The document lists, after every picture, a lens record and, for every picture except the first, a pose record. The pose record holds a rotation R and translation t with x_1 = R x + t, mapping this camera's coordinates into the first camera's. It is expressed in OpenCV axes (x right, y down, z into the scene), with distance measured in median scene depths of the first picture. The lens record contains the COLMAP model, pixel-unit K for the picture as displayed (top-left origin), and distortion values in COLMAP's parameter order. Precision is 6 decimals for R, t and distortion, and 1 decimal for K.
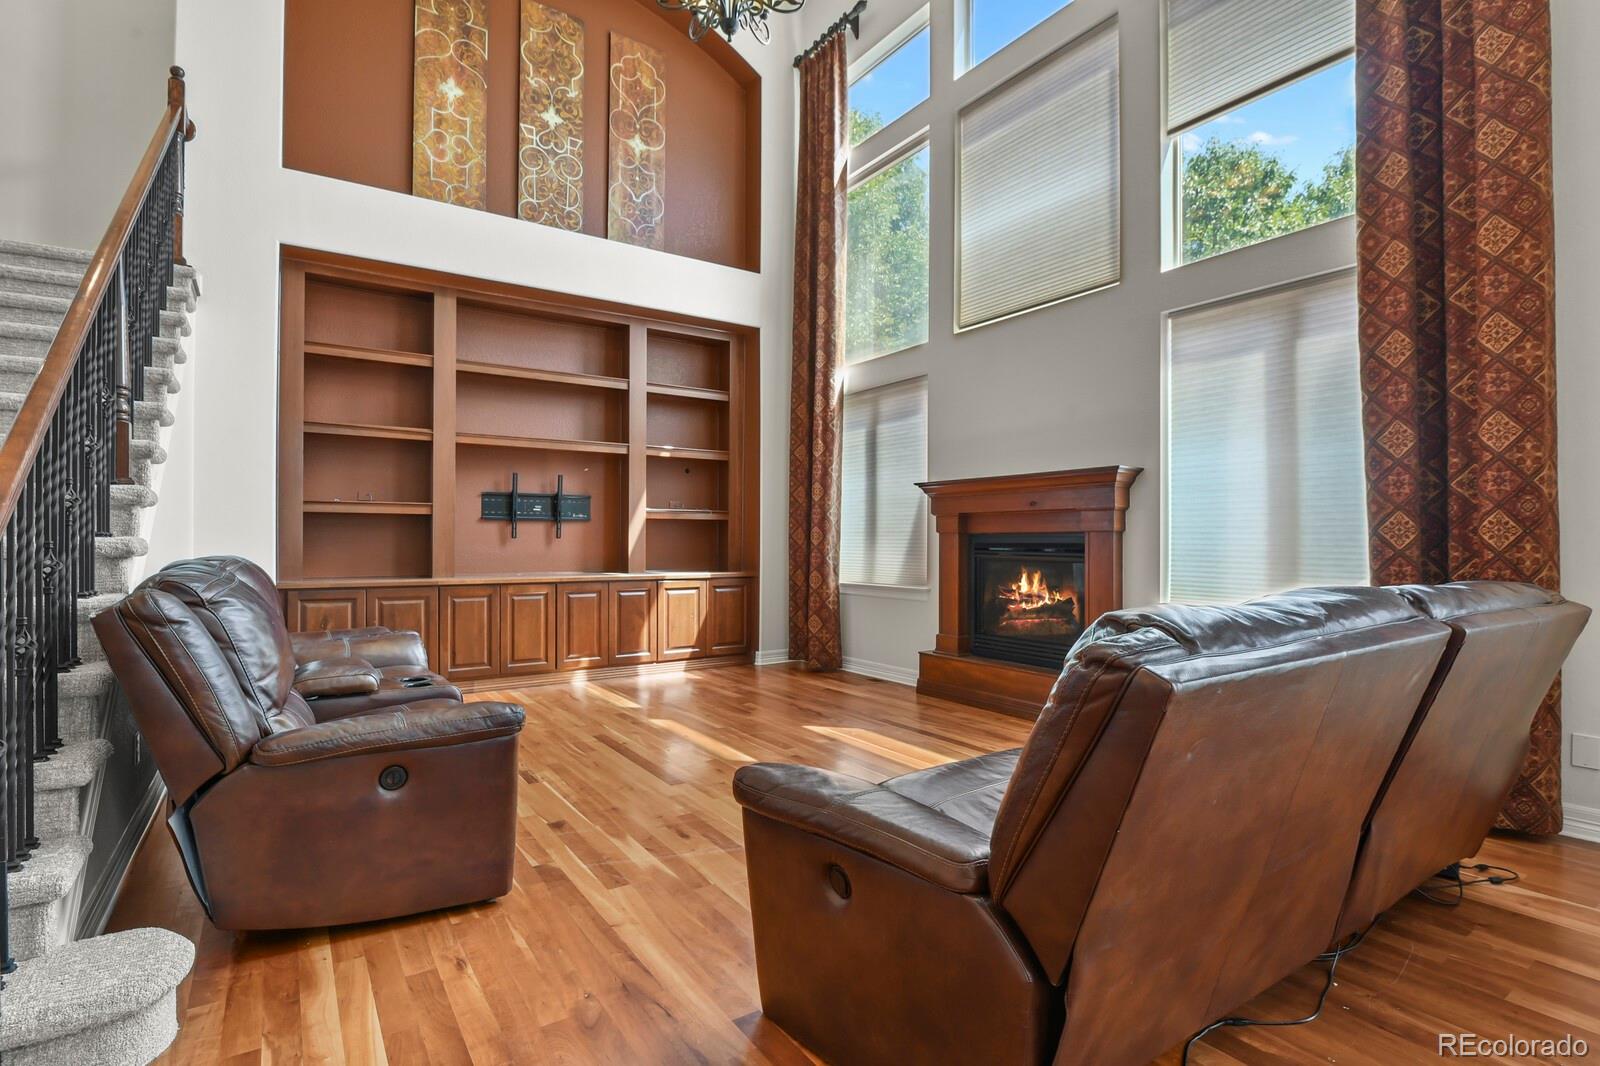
lens RADIAL K [[774.6, 0, 803.3], [0, 774.6, 540.3], [0, 0, 1]] dist [-0.009184, -0.004195]
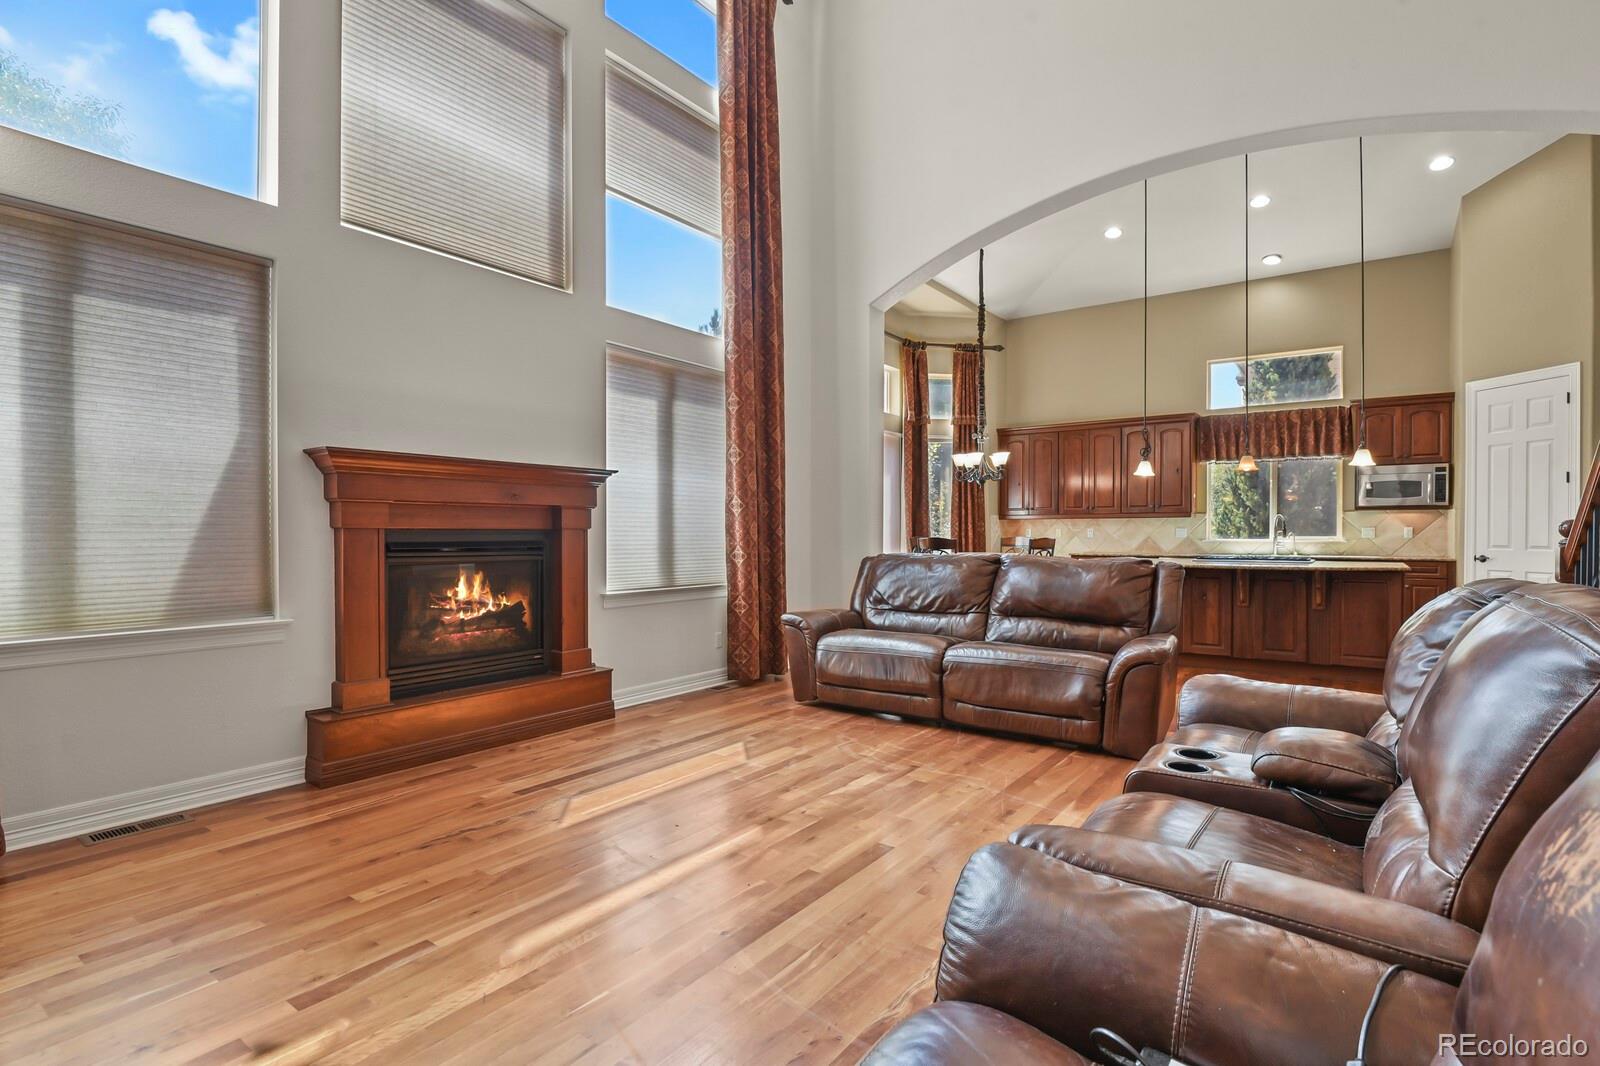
lens RADIAL K [[774.6, 0, 803.3], [0, 774.6, 540.3], [0, 0, 1]] dist [-0.009184, -0.004195]
pose [[-0.341807, -0.011465, 0.939700, -0.509589], [-0.002764, 0.999934, 0.011194, -0.005750], [-0.939766, 0.001229, -0.341816, 0.781259]]
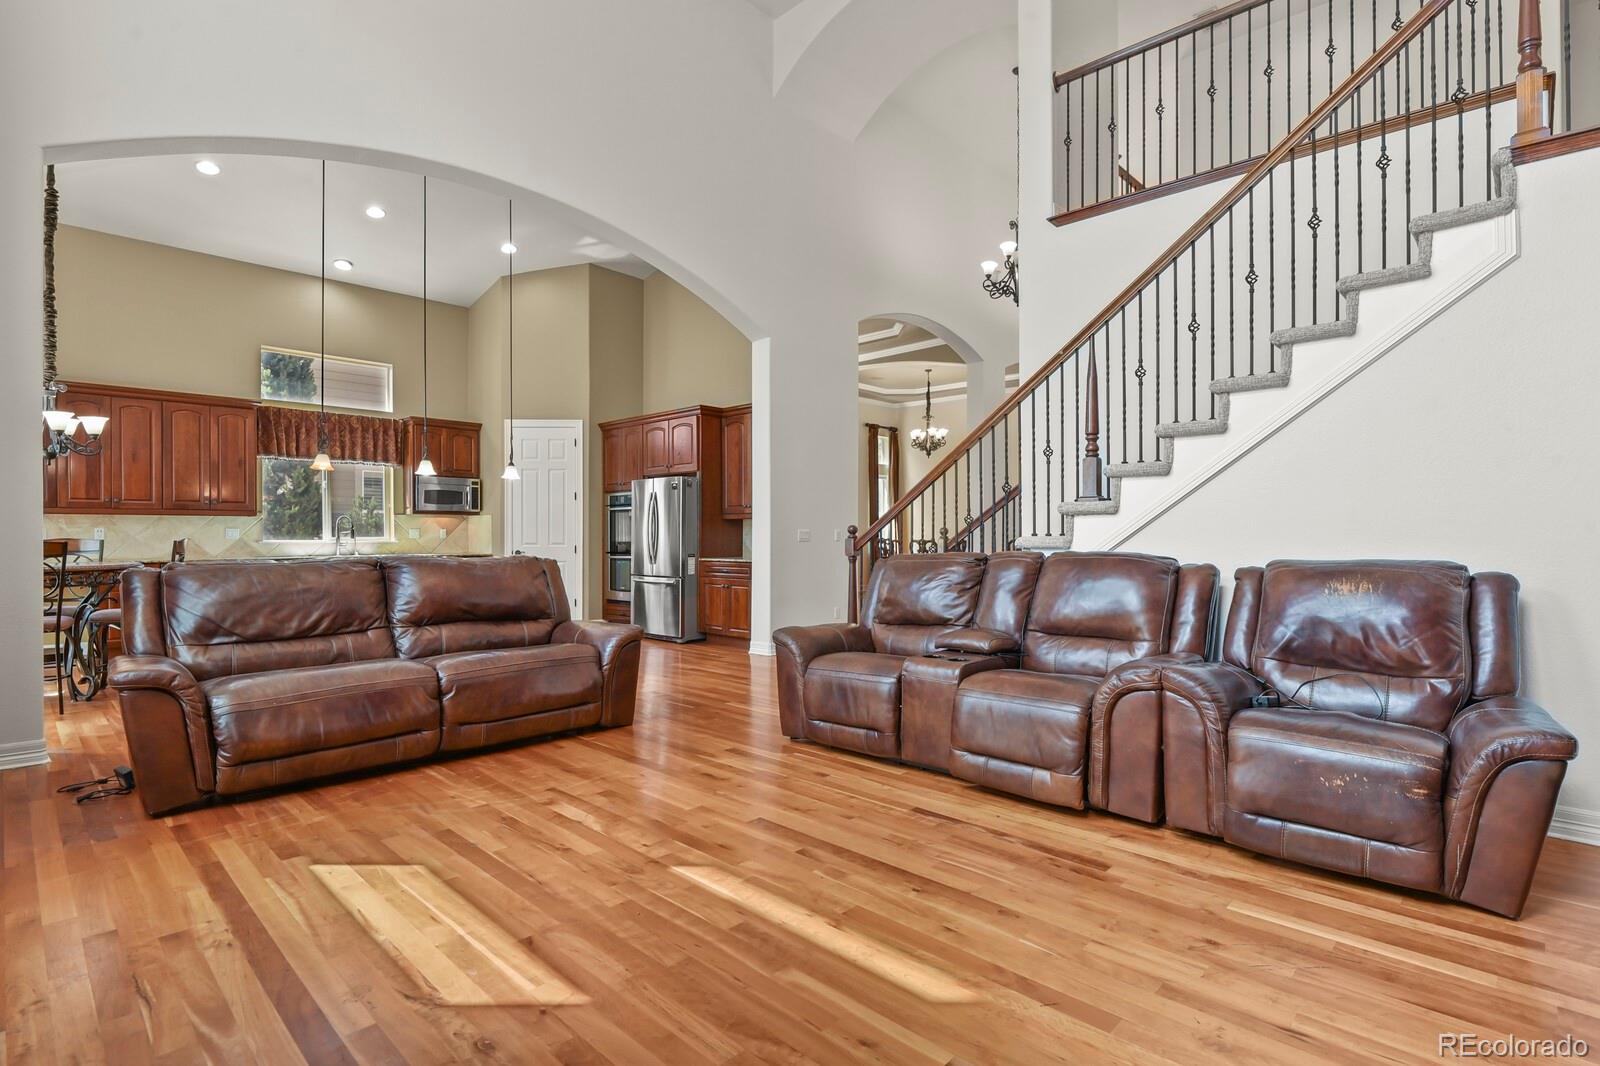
lens RADIAL K [[780.4, 0, 797.9], [0, 780.4, 535.1], [0, 0, 1]] dist [-0.004125, -0.000805]
pose [[-0.980063, -0.000002, -0.198689, -0.025570], [0.000610, 0.999995, -0.003019, 0.001044], [0.198688, -0.003080, -0.980058, 1.069315]]
